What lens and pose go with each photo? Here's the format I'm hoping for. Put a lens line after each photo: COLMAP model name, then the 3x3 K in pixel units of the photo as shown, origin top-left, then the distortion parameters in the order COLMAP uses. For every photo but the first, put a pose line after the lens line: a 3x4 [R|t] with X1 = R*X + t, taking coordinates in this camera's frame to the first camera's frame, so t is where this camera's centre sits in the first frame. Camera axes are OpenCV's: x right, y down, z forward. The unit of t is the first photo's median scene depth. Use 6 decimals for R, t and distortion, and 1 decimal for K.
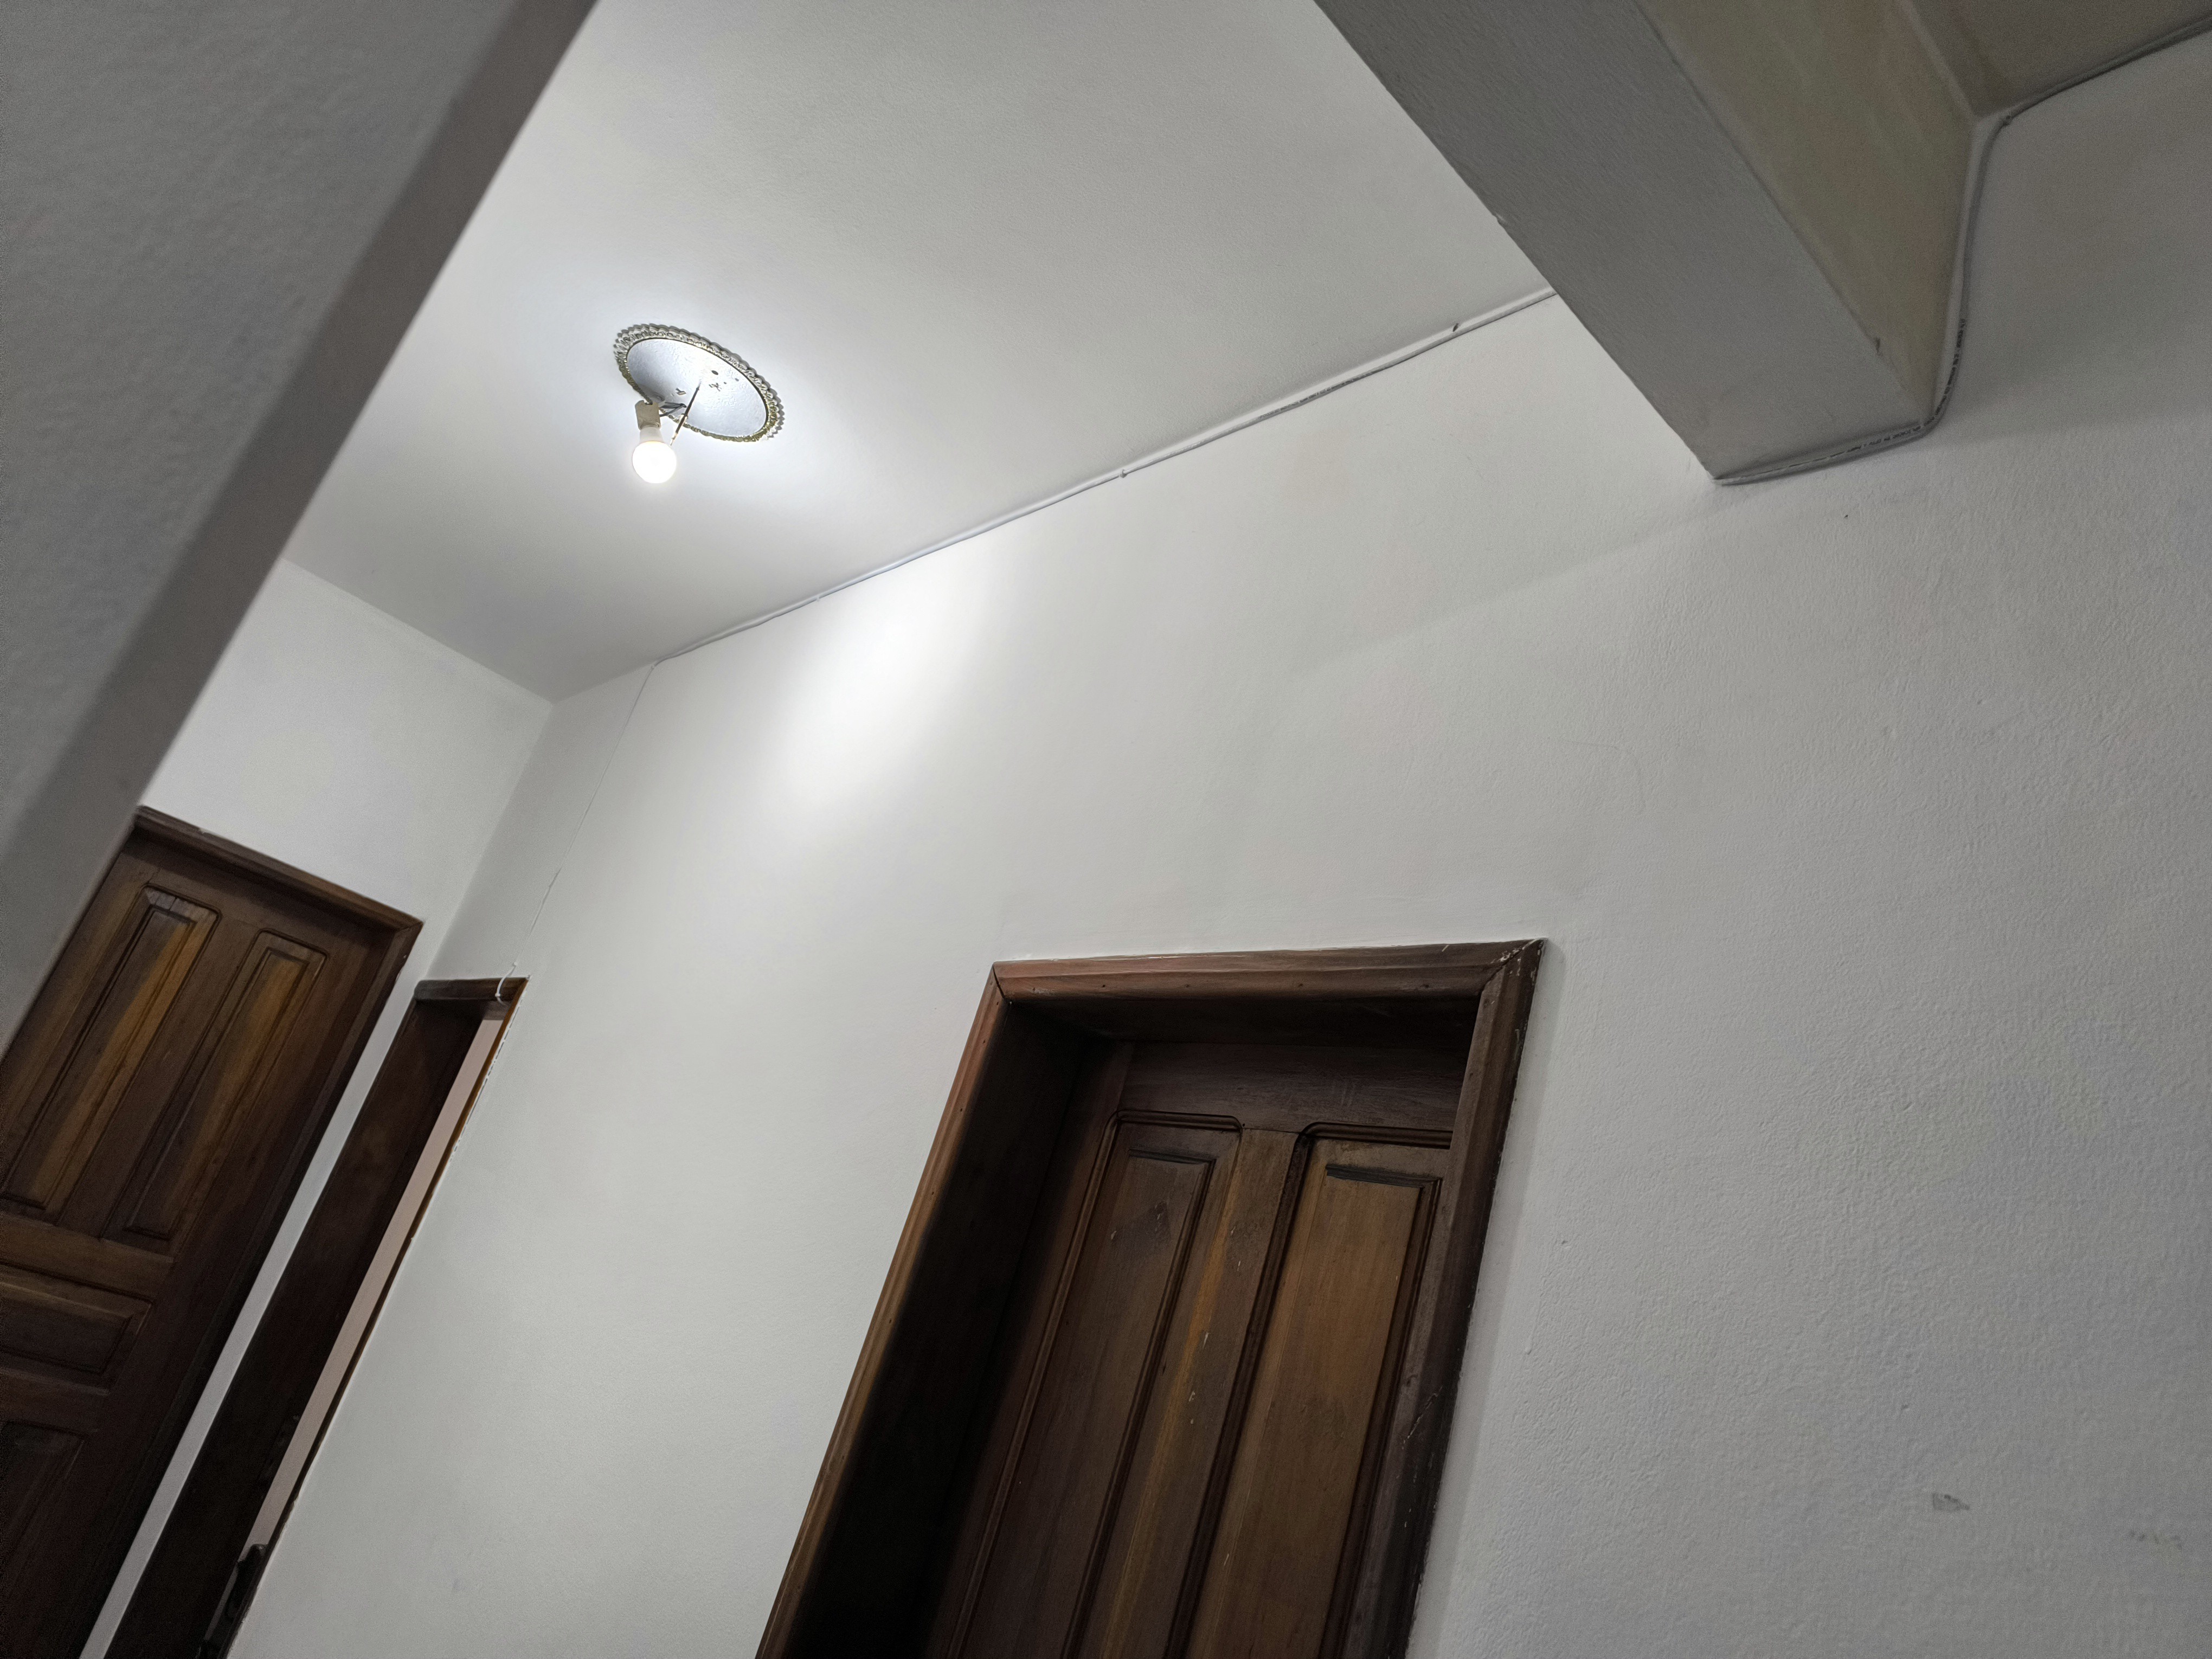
lens RADIAL K [[1492.3, 0, 1118.7], [0, 1492.3, 818.2], [0, 0, 1]] dist [0.010961, -0.000321]
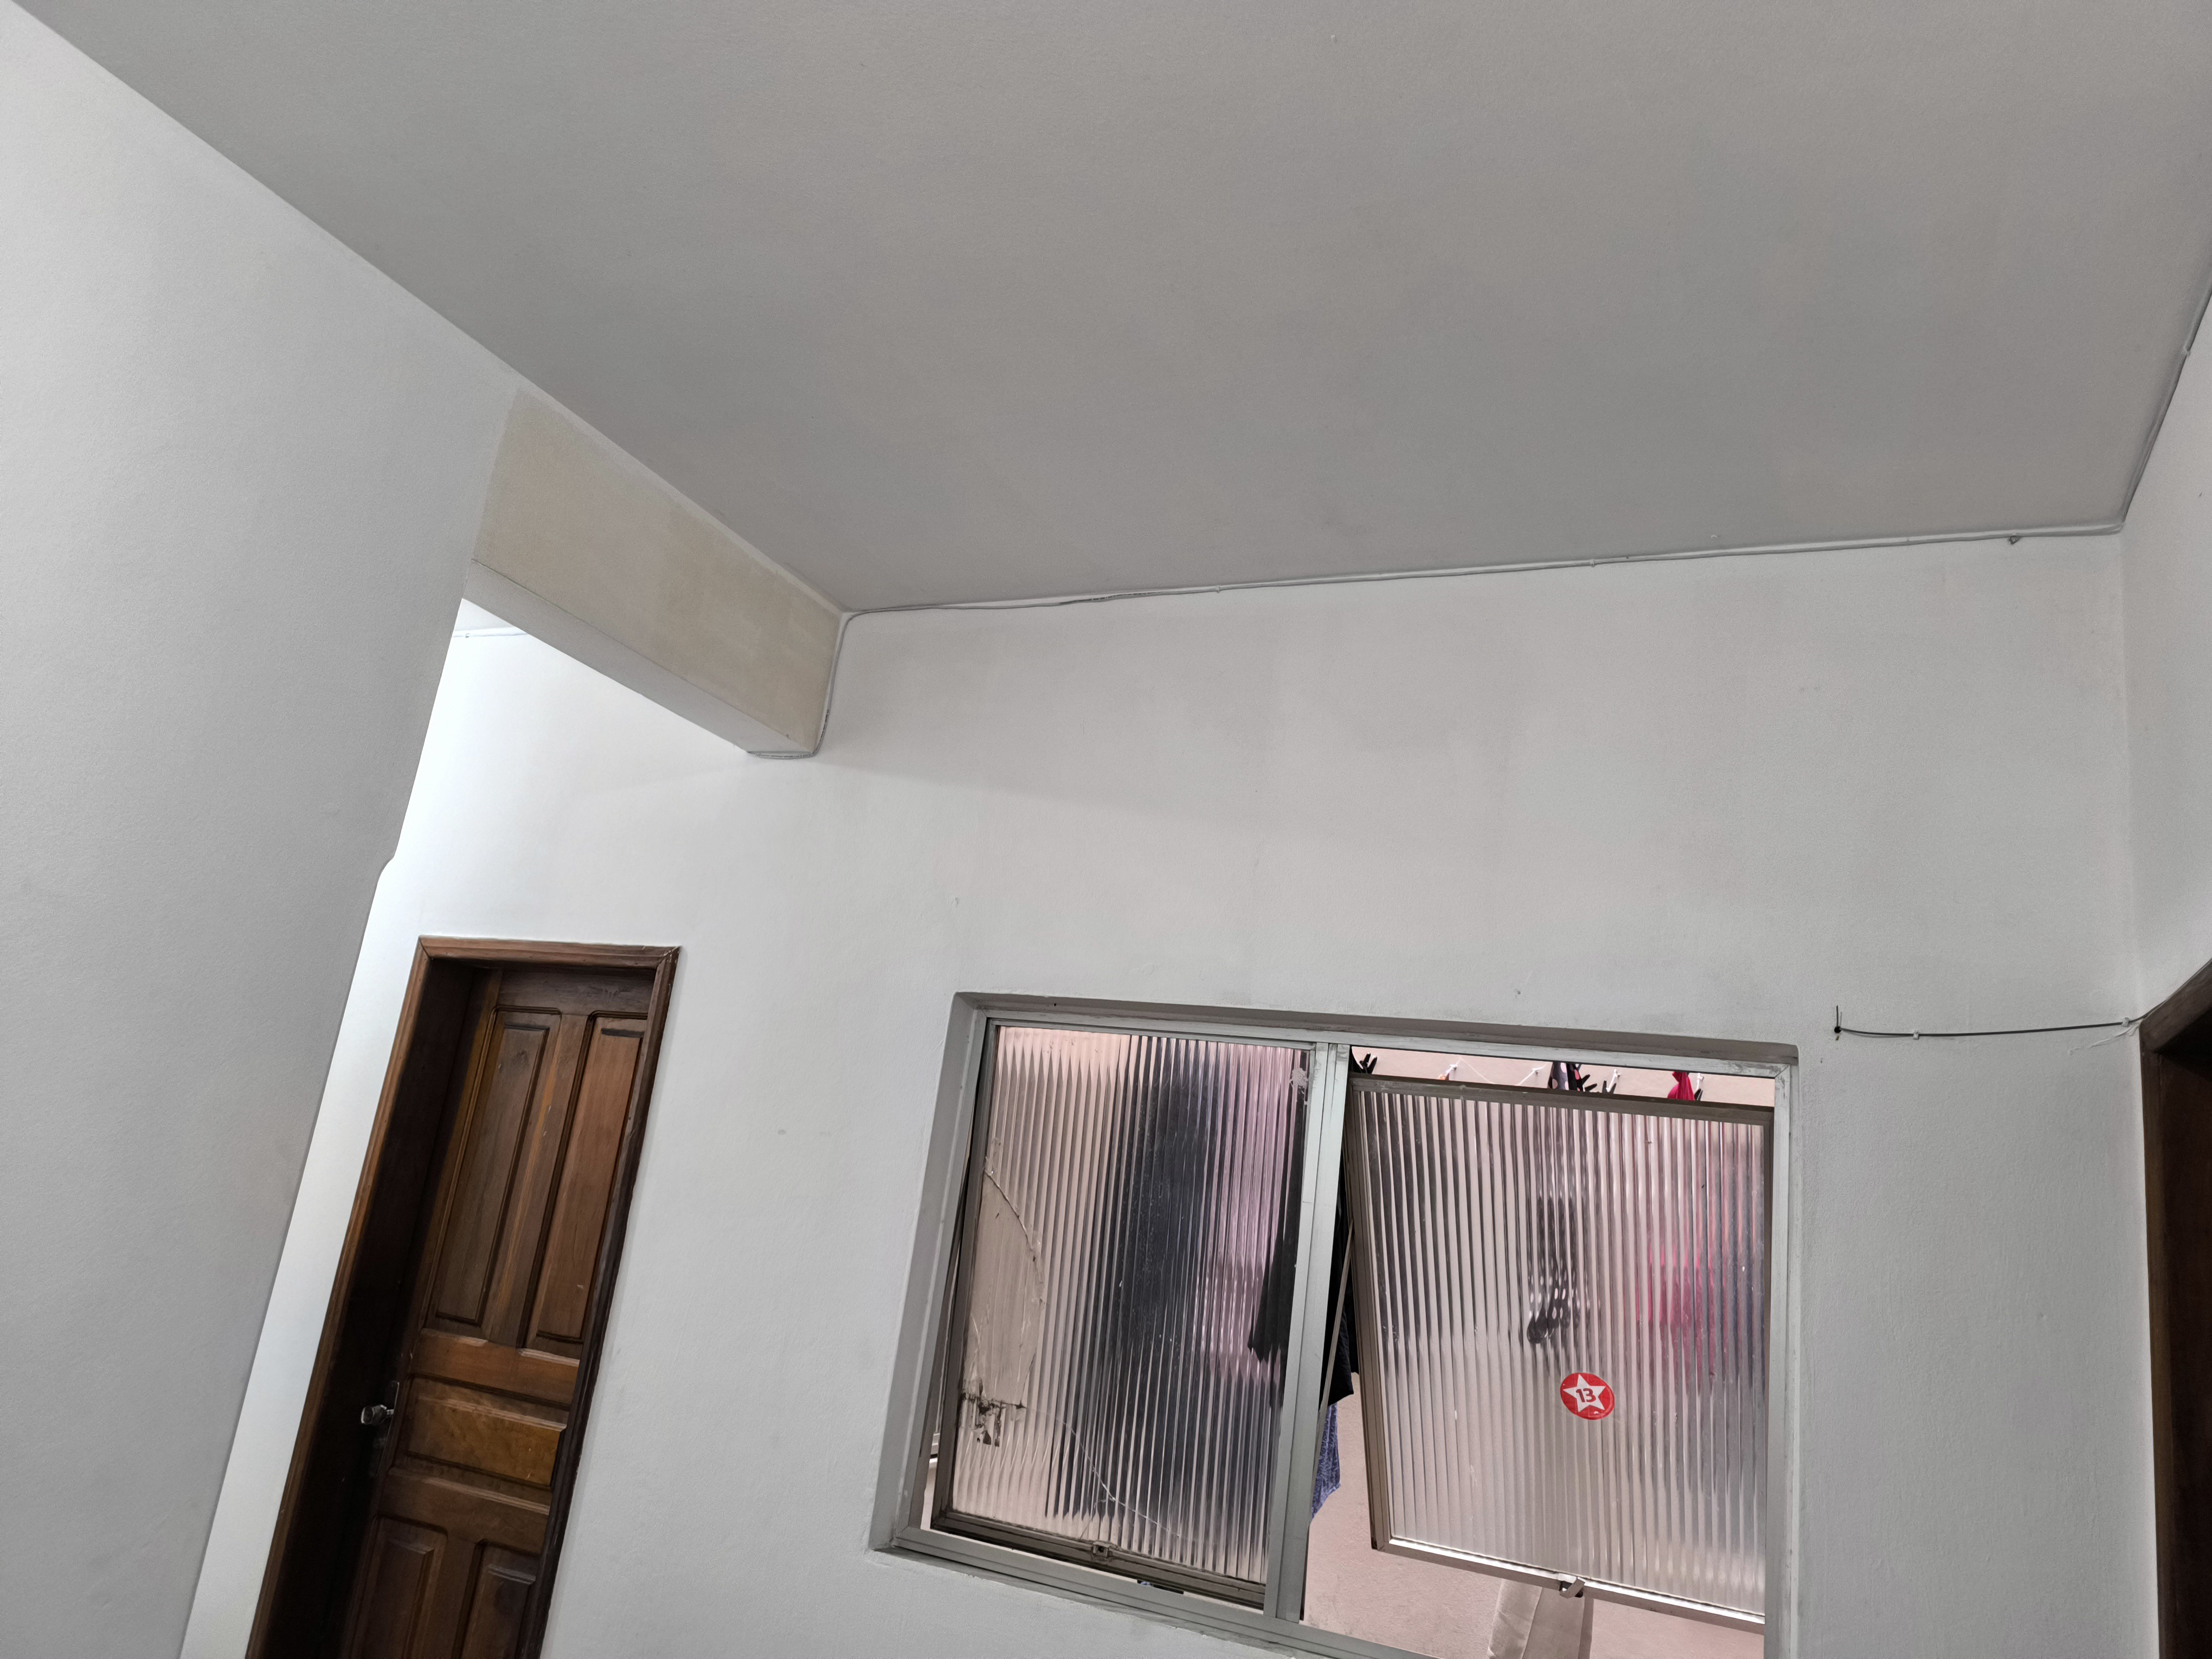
lens RADIAL K [[1492.3, 0, 1124.4], [0, 1492.3, 836.4], [0, 0, 1]] dist [0.010961, -0.000321]
pose [[0.905698, -0.077640, 0.416754, -0.065454], [-0.015020, 0.976591, 0.214578, -0.554836], [-0.423658, -0.200603, 0.883330, -1.291145]]
